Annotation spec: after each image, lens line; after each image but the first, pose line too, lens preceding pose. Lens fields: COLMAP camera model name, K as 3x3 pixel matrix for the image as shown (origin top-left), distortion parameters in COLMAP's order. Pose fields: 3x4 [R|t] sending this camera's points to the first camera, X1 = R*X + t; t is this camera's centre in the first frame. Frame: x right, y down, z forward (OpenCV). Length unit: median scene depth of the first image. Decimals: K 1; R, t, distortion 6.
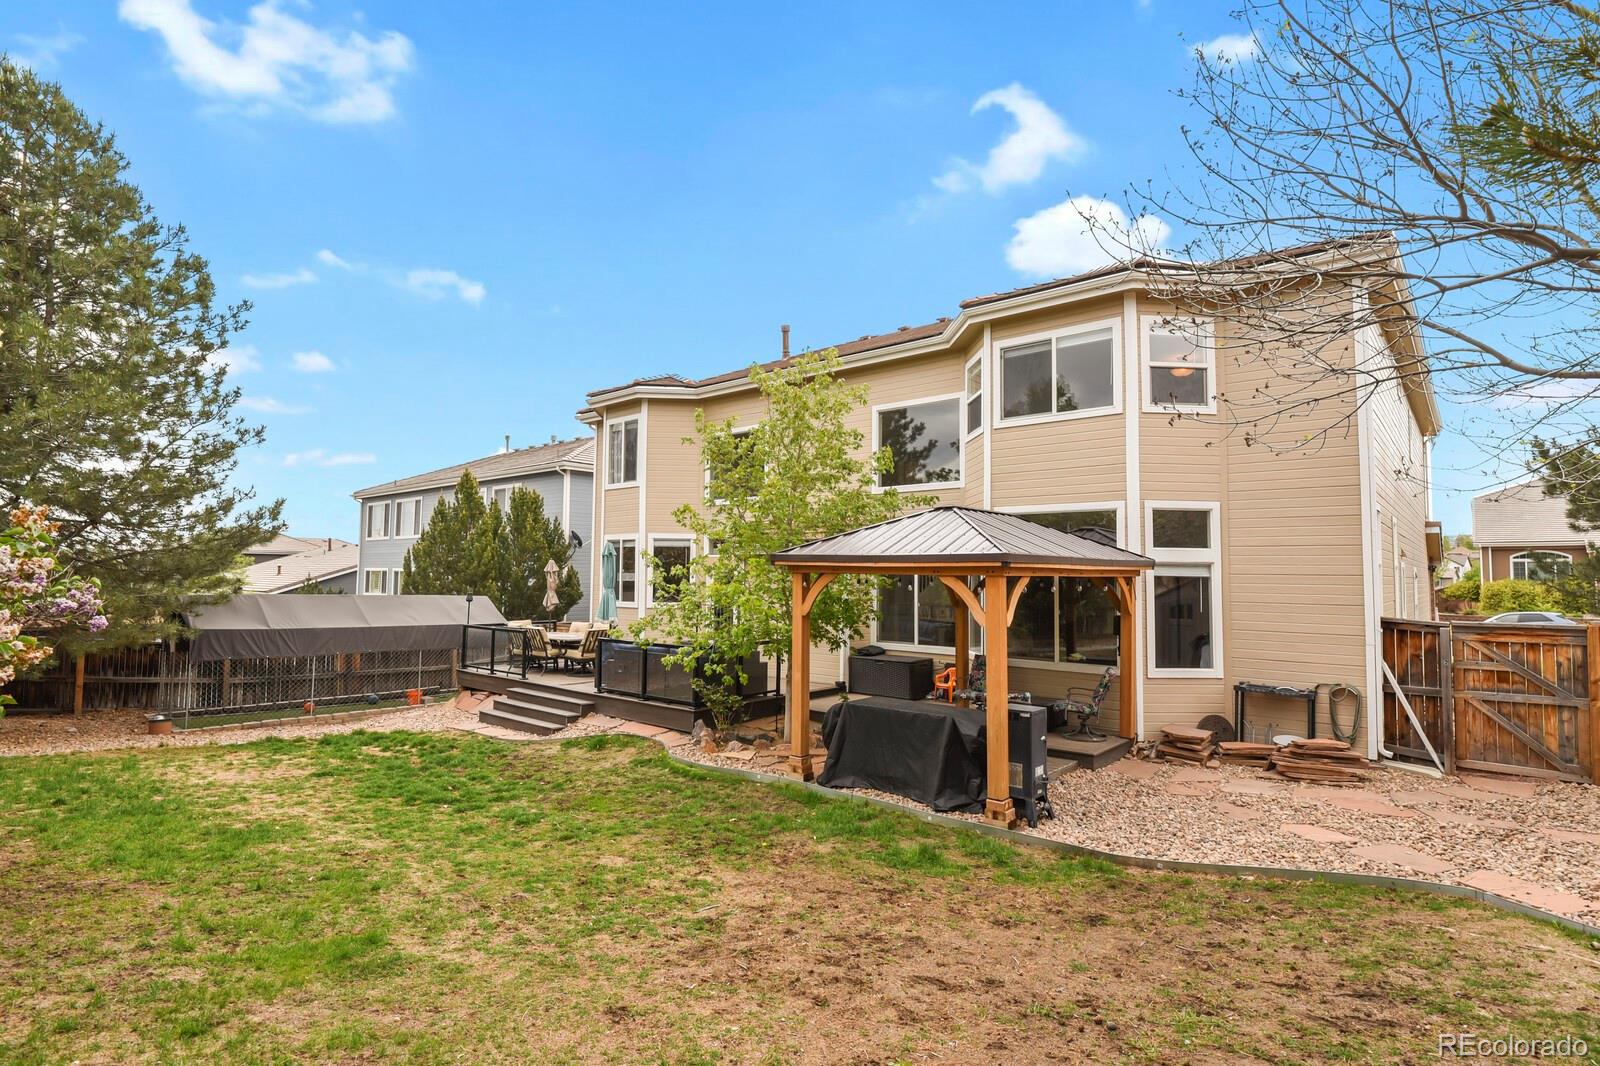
lens RADIAL K [[768.3, 0, 800.0], [0, 768.3, 533.0], [0, 0, 1]] dist [-0.000549, -0.000194]
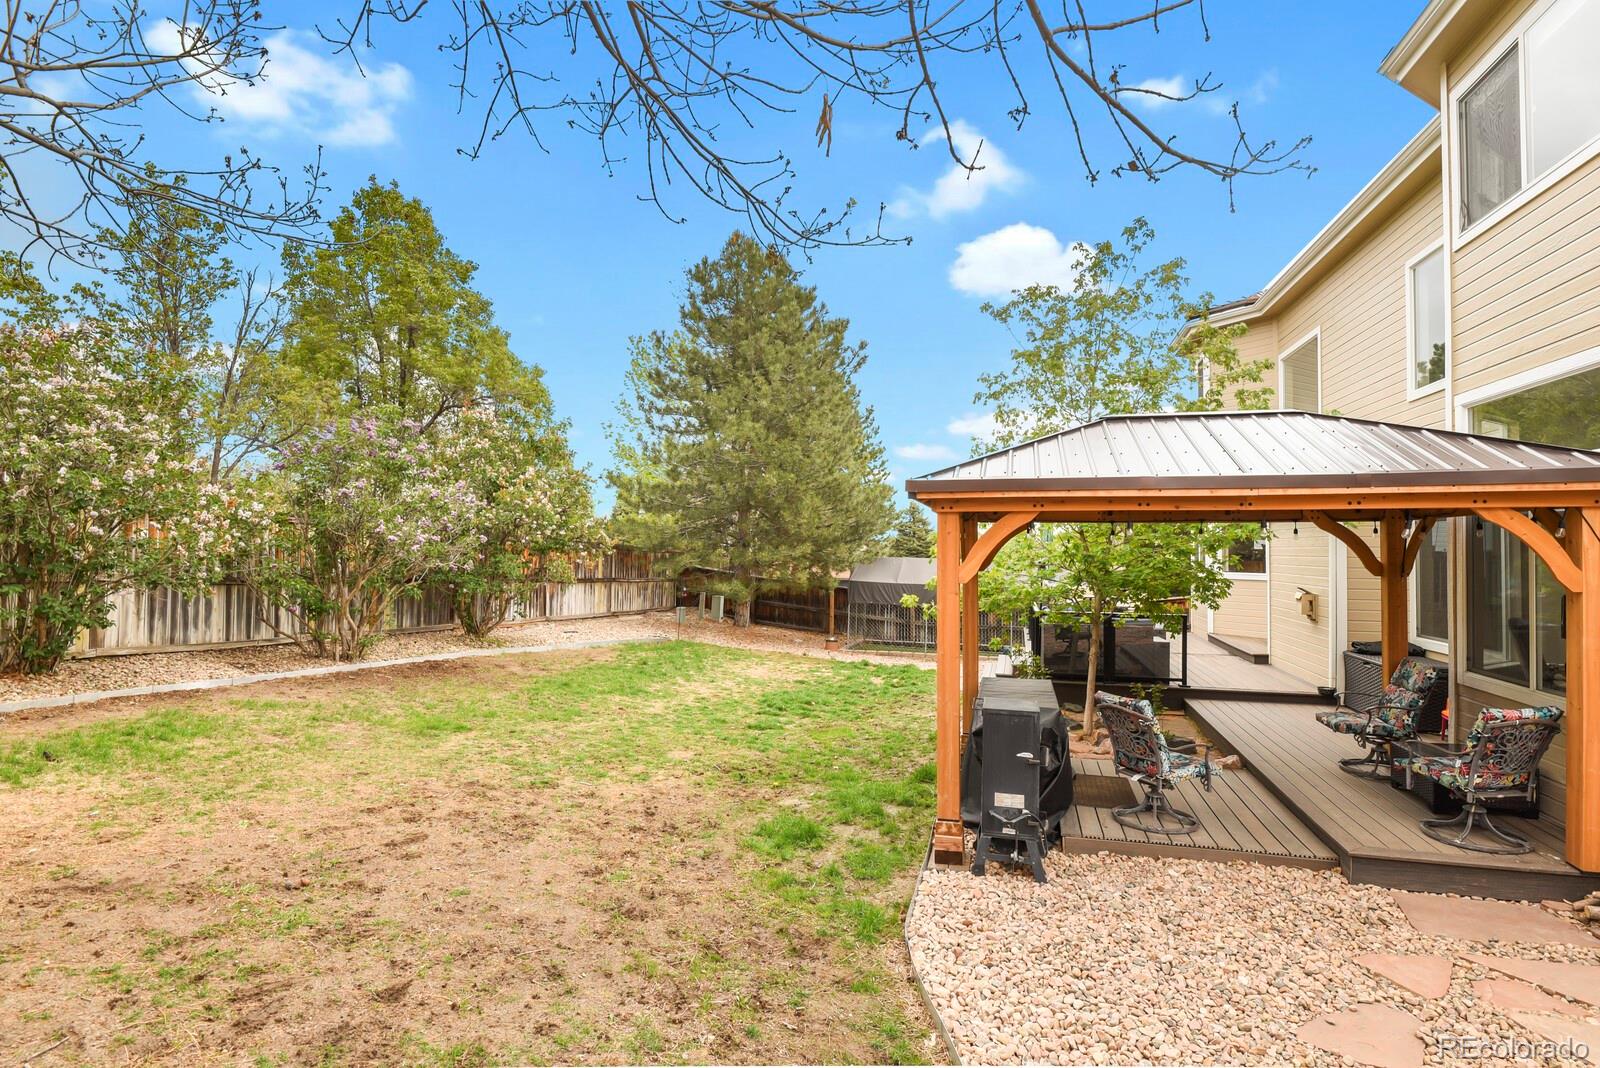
lens RADIAL K [[774.0, 0, 800.0], [0, 774.0, 534.0], [0, 0, 1]] dist [-0.000665, -0.000092]
pose [[0.451579, -0.020643, -0.891992, 0.880482], [0.044058, 0.999029, -0.000815, 0.083341], [0.891143, -0.038931, 0.452050, 0.589759]]
